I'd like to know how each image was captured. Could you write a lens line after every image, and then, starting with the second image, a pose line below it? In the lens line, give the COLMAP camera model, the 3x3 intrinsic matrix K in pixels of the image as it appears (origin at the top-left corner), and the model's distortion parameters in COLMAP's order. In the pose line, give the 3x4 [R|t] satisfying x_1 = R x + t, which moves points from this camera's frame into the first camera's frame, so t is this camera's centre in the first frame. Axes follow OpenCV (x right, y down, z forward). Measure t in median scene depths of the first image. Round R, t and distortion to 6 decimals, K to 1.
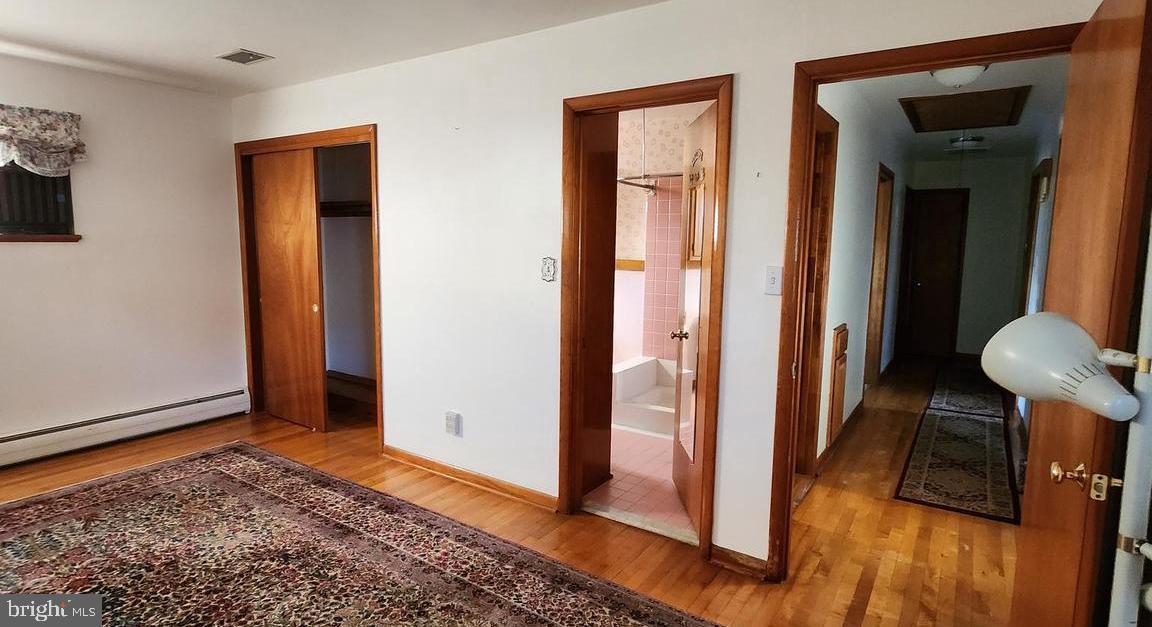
lens RADIAL K [[611.9, 0, 565.1], [0, 611.9, 312.1], [0, 0, 1]] dist [0.005082, -0.000479]
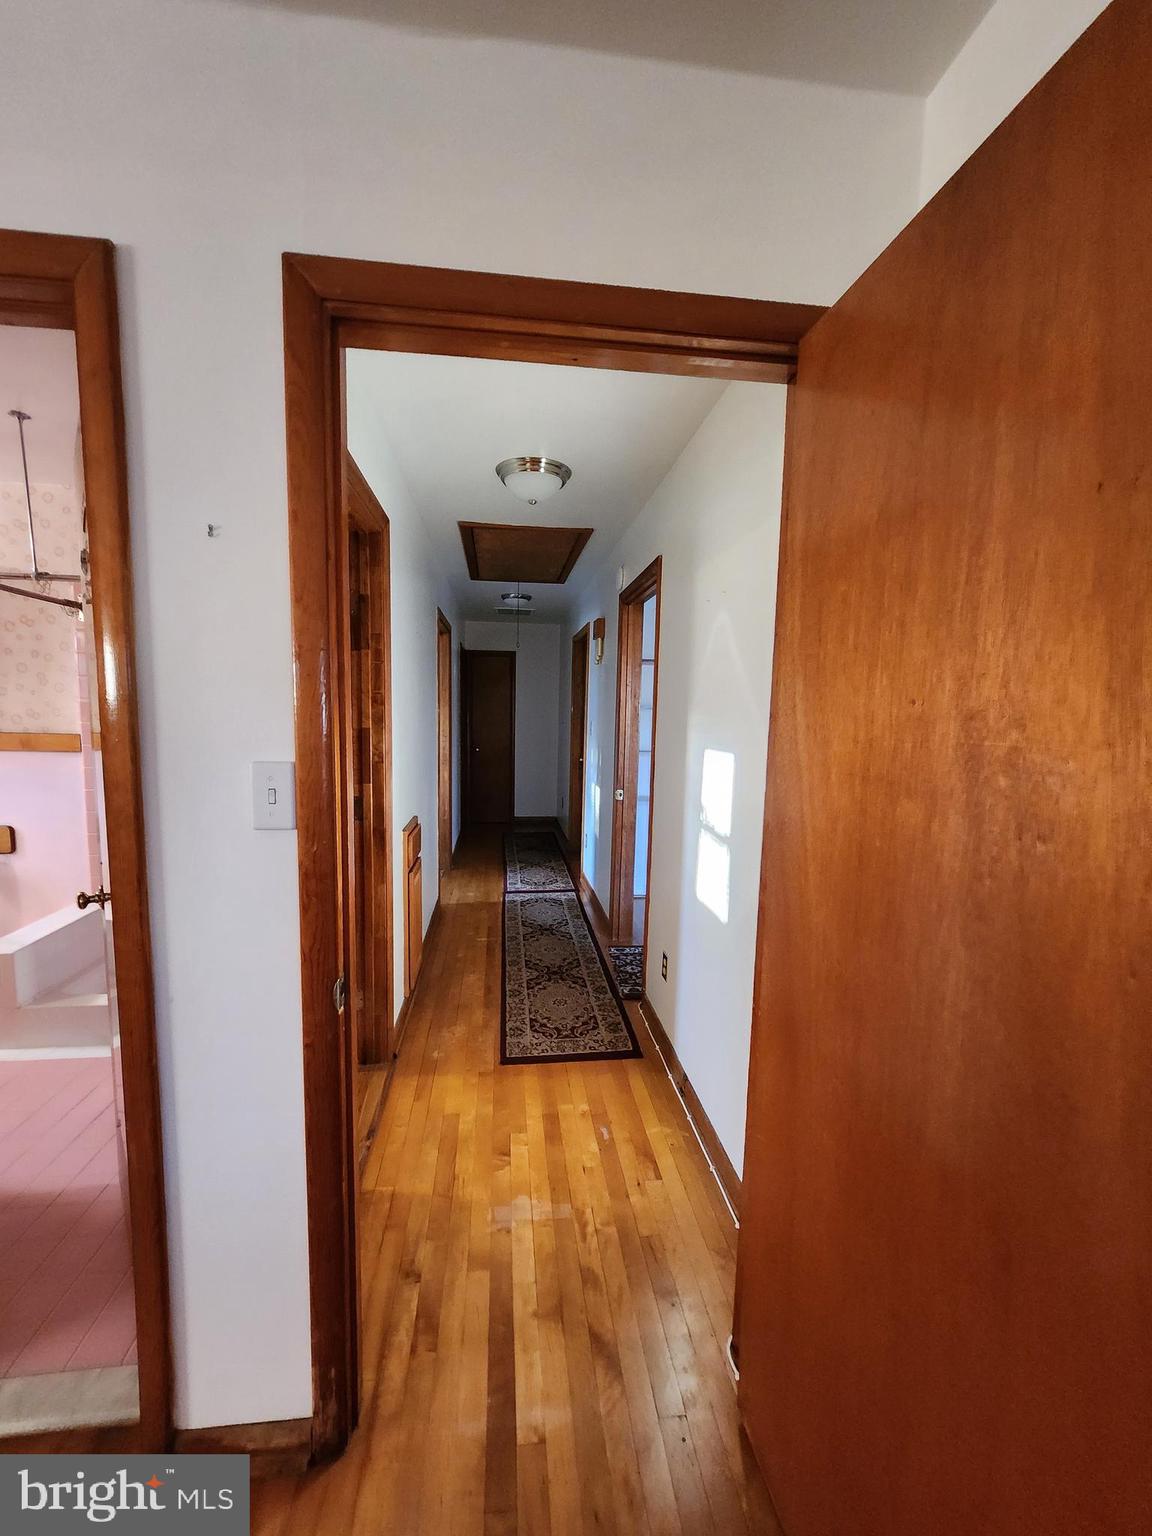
lens RADIAL K [[608.8, 0, 567.7], [0, 608.8, 771.6], [0, 0, 1]] dist [-0.000866, 0.001912]
pose [[0.765621, -0.064873, 0.640012, 0.163804], [0.067717, 0.997502, 0.020102, -0.044429], [-0.639717, 0.027949, 0.768102, 0.395715]]
